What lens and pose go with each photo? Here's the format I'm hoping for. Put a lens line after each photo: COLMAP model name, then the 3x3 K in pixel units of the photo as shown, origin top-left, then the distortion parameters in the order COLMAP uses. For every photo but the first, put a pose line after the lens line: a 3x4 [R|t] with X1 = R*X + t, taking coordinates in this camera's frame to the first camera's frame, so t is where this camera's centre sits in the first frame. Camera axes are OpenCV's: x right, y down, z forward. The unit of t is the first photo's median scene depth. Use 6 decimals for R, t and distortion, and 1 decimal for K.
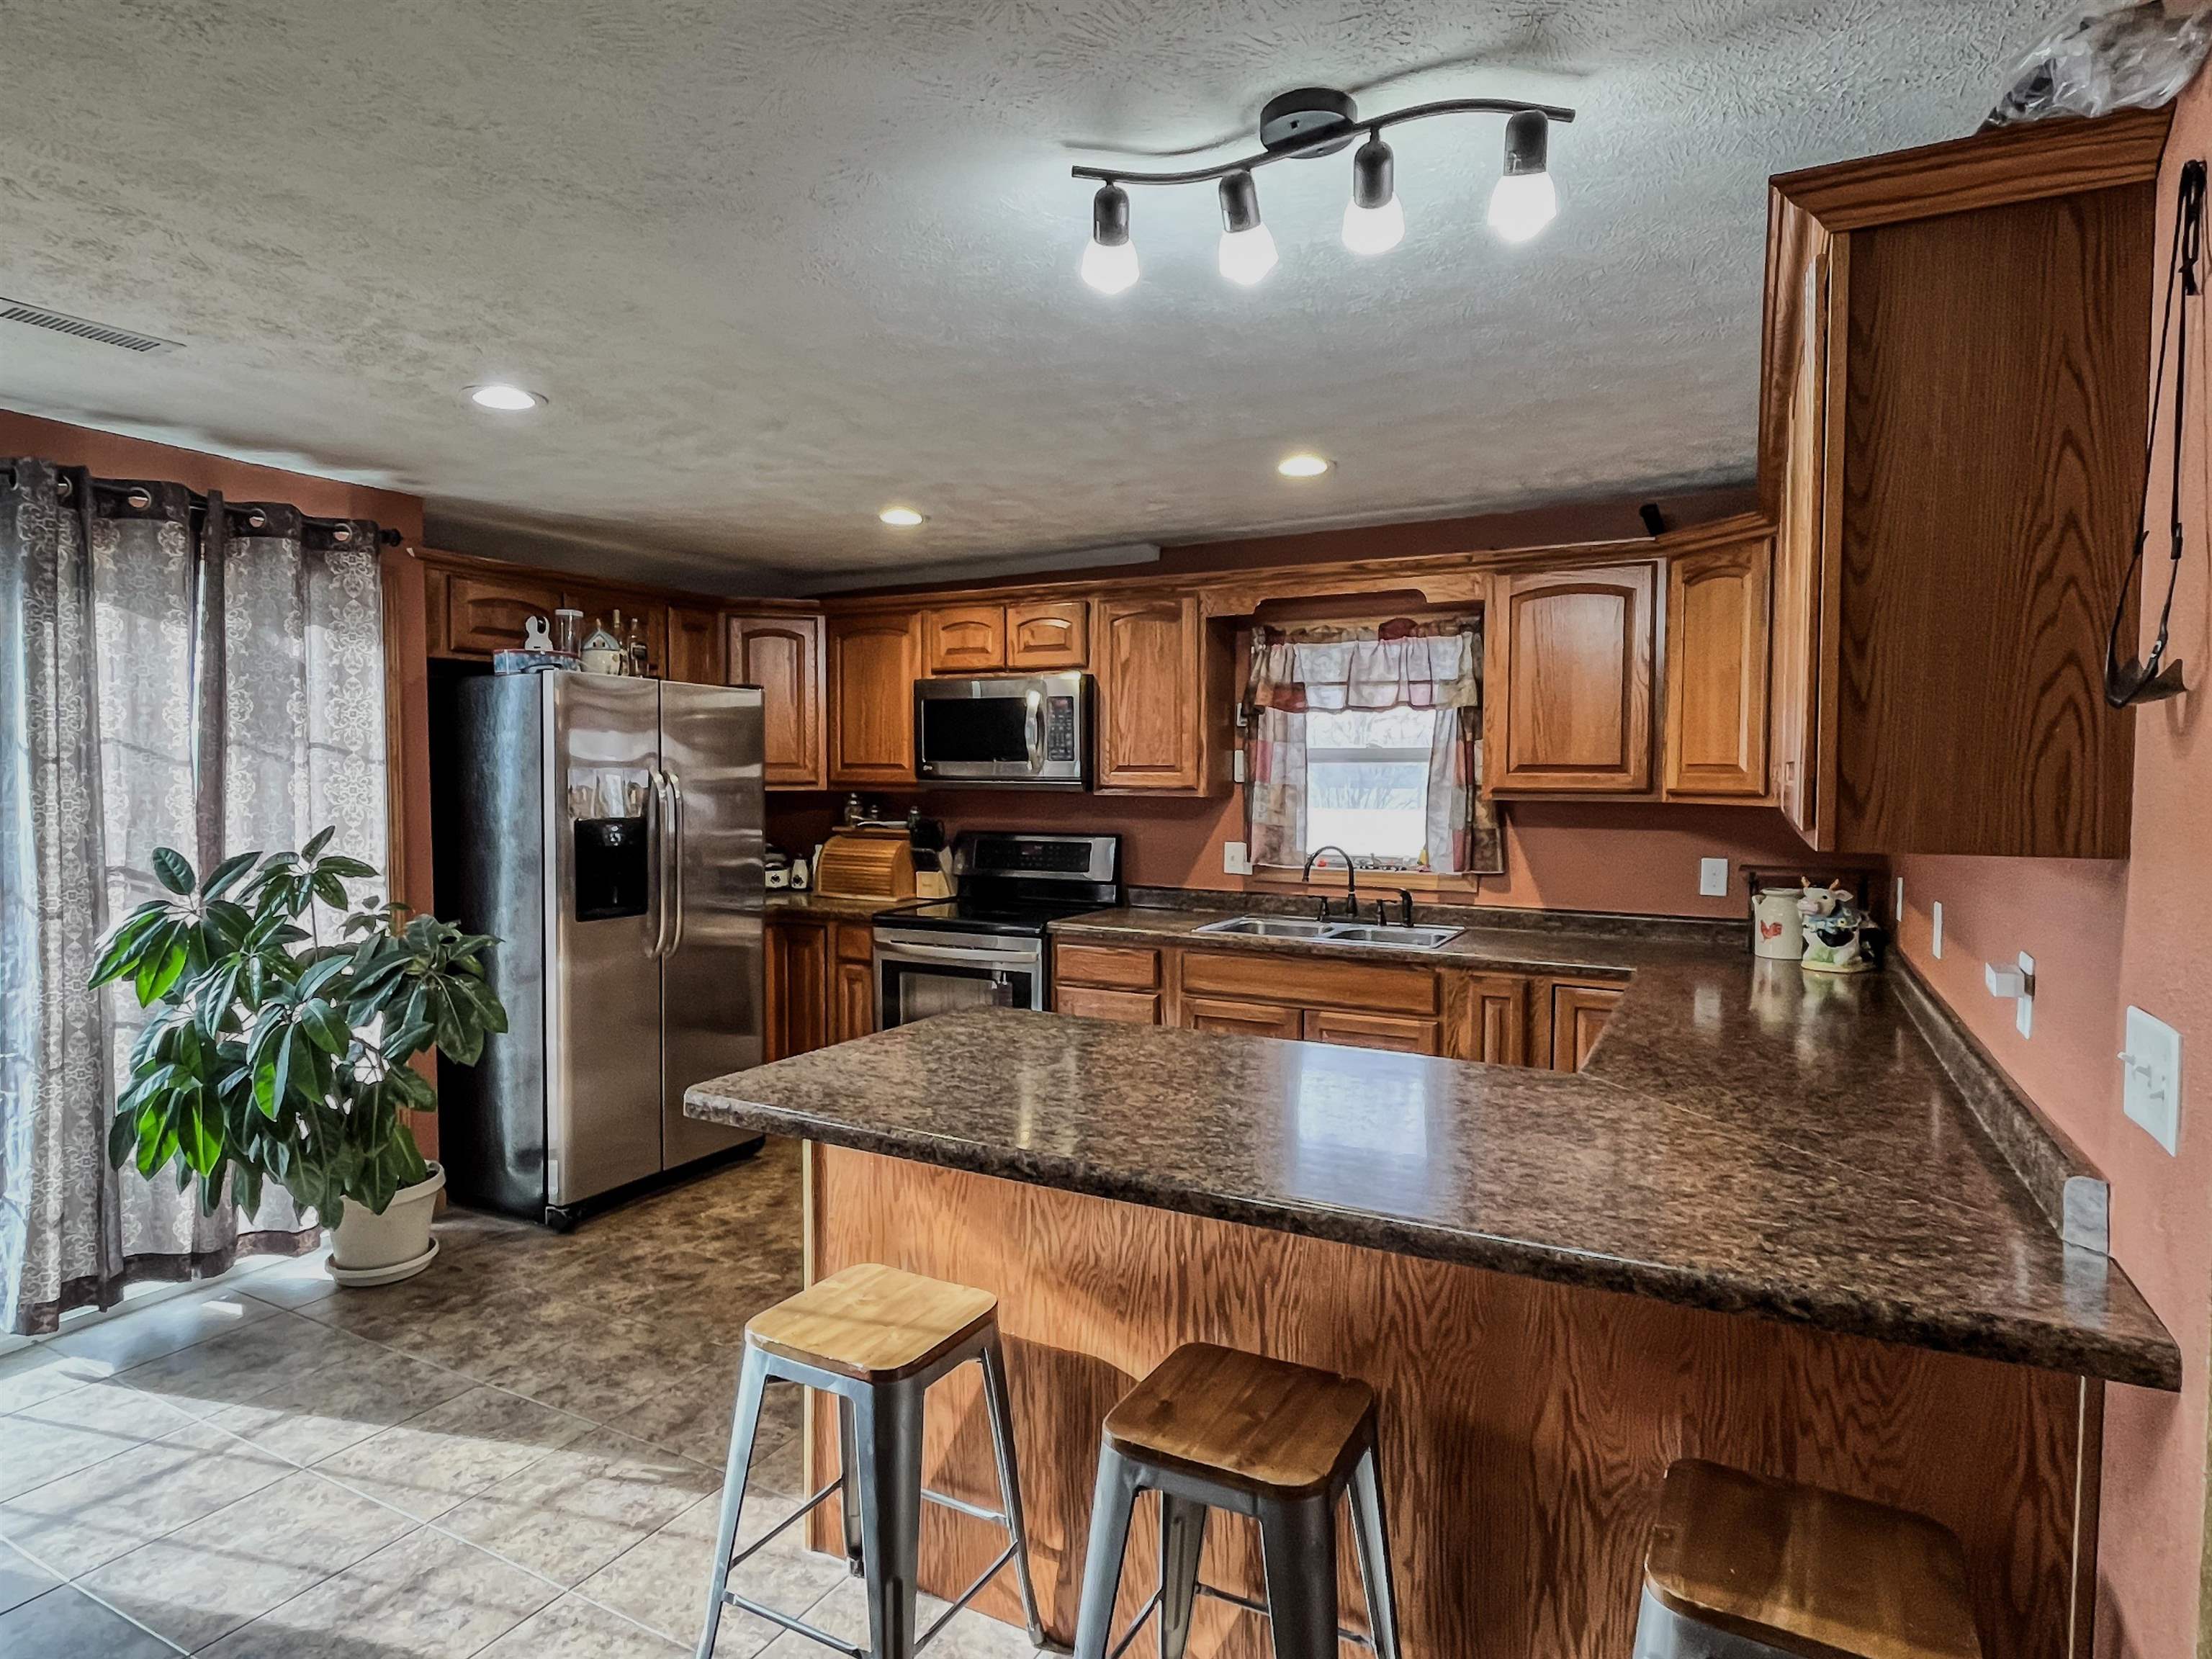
lens RADIAL K [[1240.6, 0, 1106.0], [0, 1240.6, 829.5], [0, 0, 1]] dist [-0.001201, 0.000268]
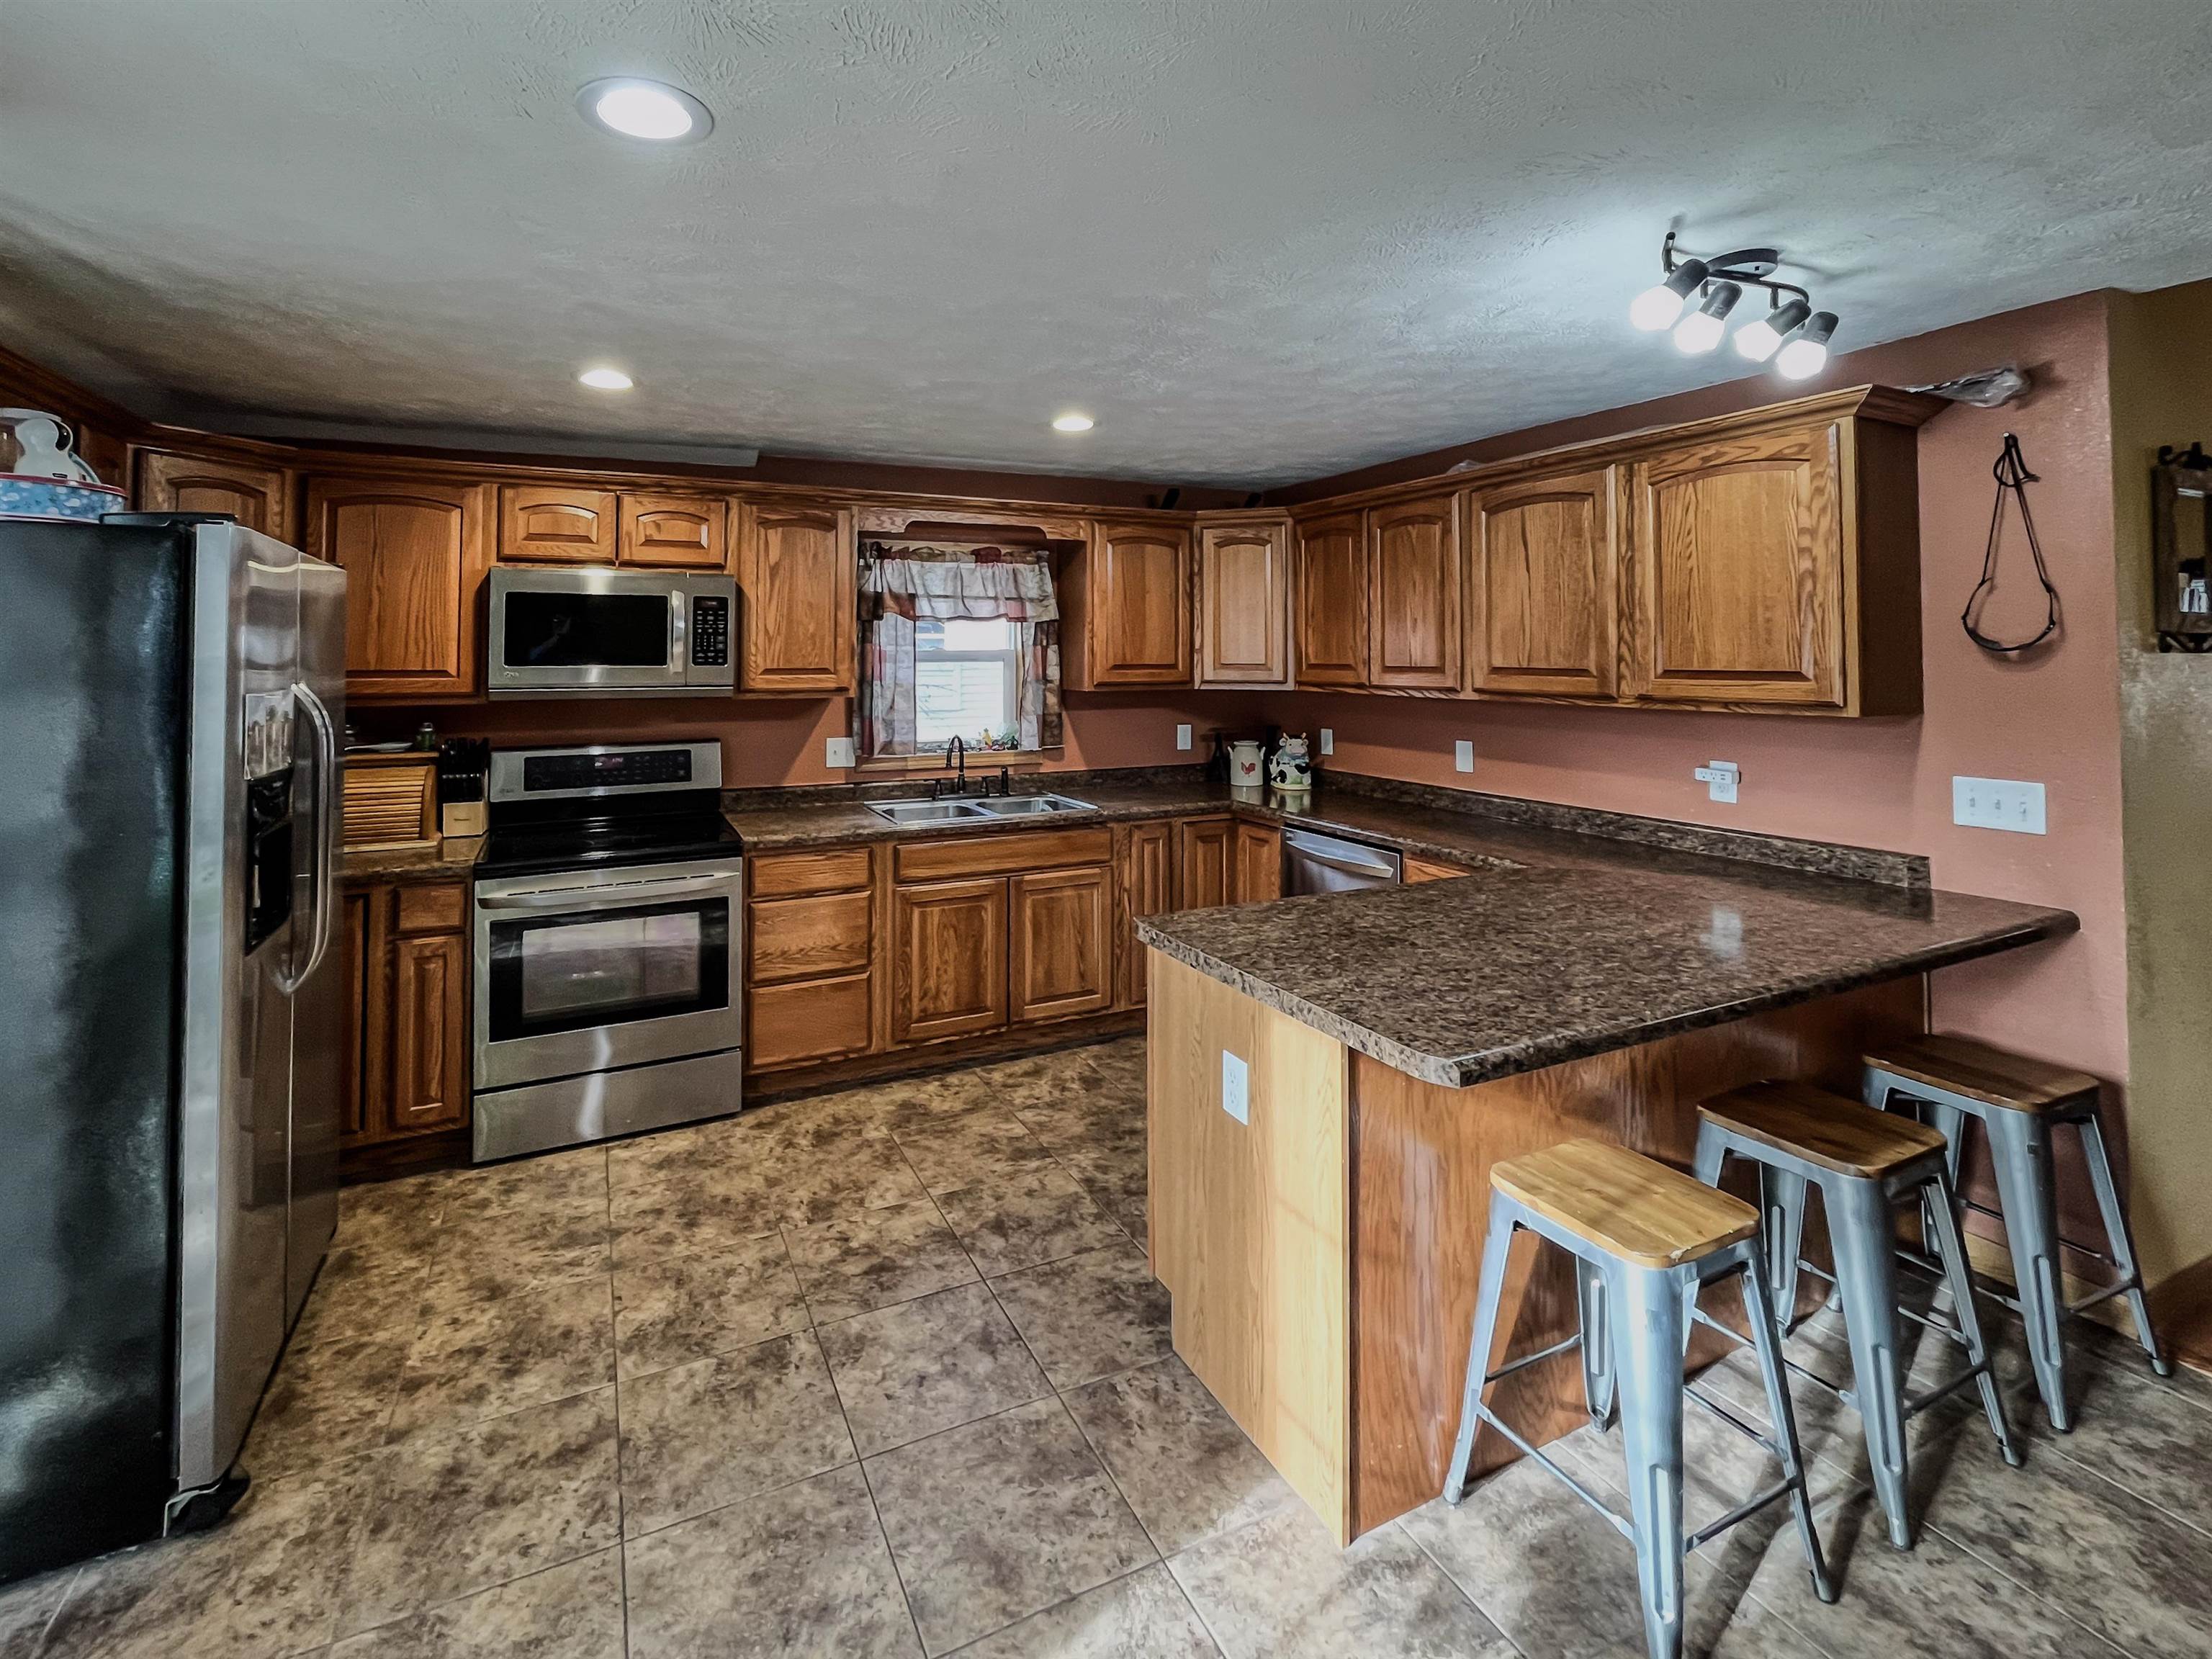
lens RADIAL K [[957.0, 0, 1103.4], [0, 957.0, 639.9], [0, 0, 1]] dist [0.001130, 0.000258]
pose [[0.608093, 0.005901, 0.793844, -0.450028], [0.040949, 0.998408, -0.038789, -0.035063], [-0.792809, 0.056094, 0.606883, 0.330935]]
